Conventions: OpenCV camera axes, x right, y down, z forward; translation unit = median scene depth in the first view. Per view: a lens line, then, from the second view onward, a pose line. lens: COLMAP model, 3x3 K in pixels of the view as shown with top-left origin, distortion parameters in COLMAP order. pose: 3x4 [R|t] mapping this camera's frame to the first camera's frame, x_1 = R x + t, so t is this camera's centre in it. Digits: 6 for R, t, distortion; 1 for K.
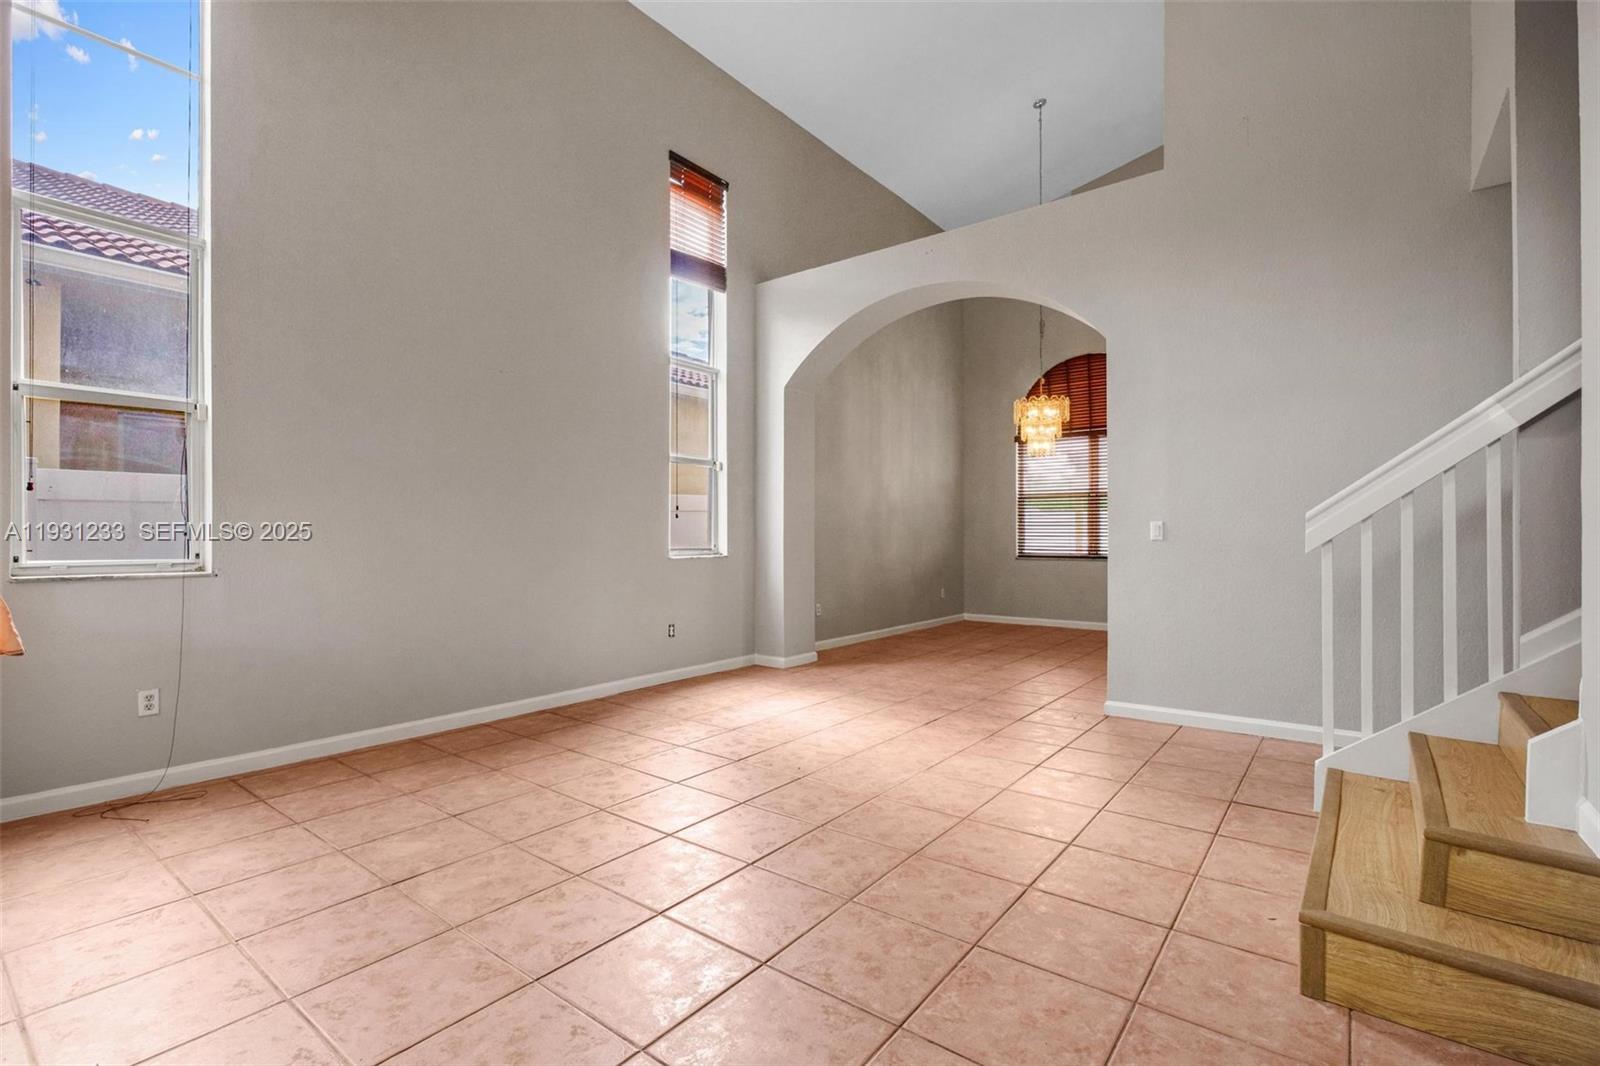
lens RADIAL K [[725.8, 0, 804.9], [0, 725.8, 533.3], [0, 0, 1]] dist [-0.000274, 0.000089]
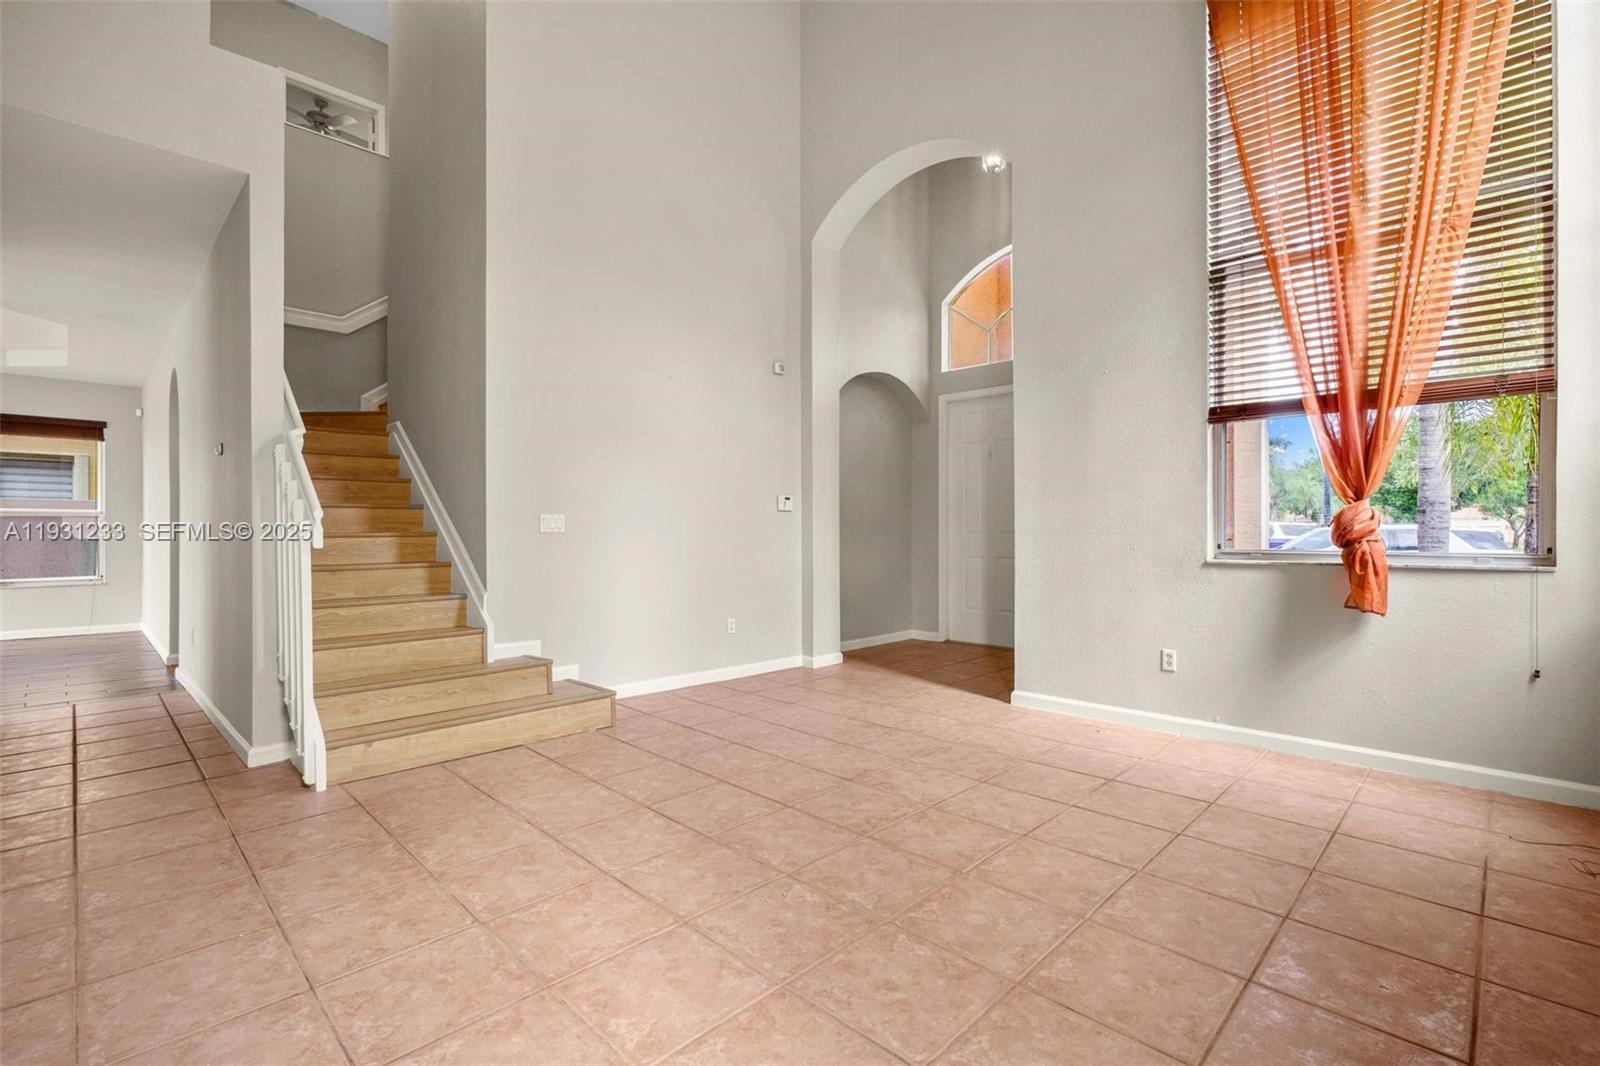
lens RADIAL K [[718.2, 0, 800.0], [0, 718.2, 533.0], [0, 0, 1]] dist [-0.002483, -0.000008]
pose [[-0.992024, 0.001421, 0.126044, -0.108446], [0.001218, 0.999998, -0.001686, 0.008490], [-0.126047, -0.001519, -0.992023, 1.732142]]
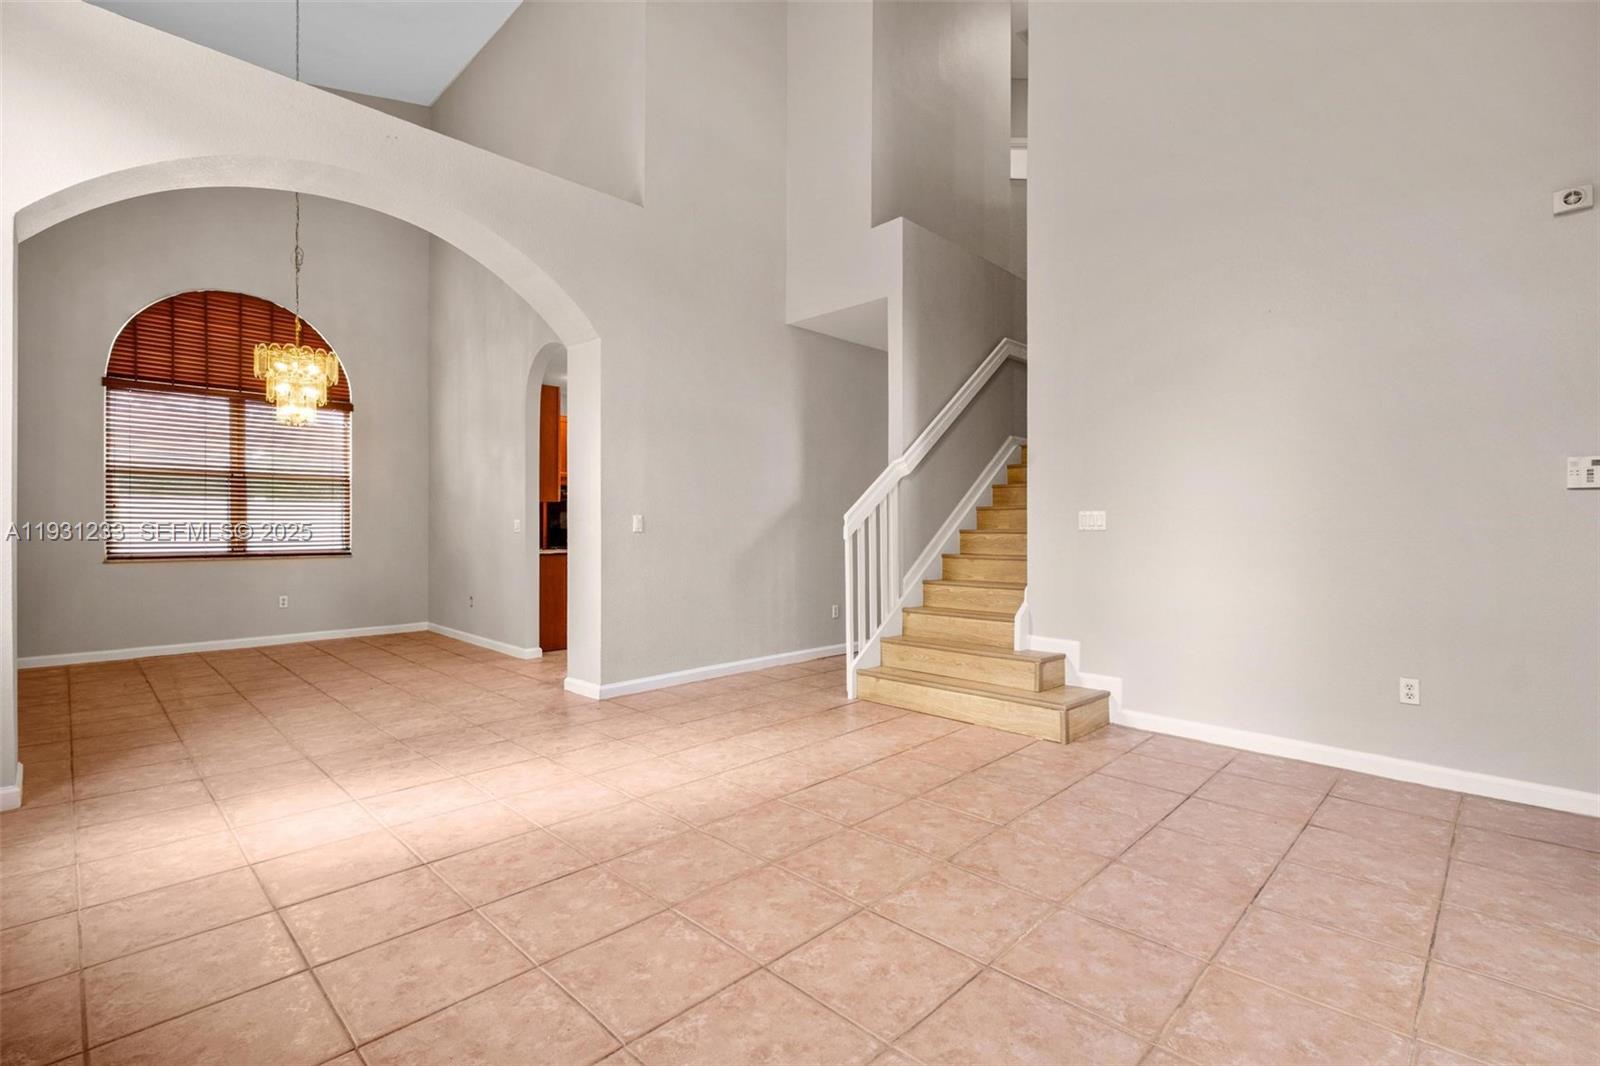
lens RADIAL K [[725.8, 0, 804.9], [0, 725.8, 533.3], [0, 0, 1]] dist [-0.000274, 0.000089]
pose [[0.117860, -0.005176, 0.993017, -0.807904], [-0.004539, 0.999973, 0.005751, 0.004840], [-0.993020, -0.005185, 0.117834, 0.809808]]
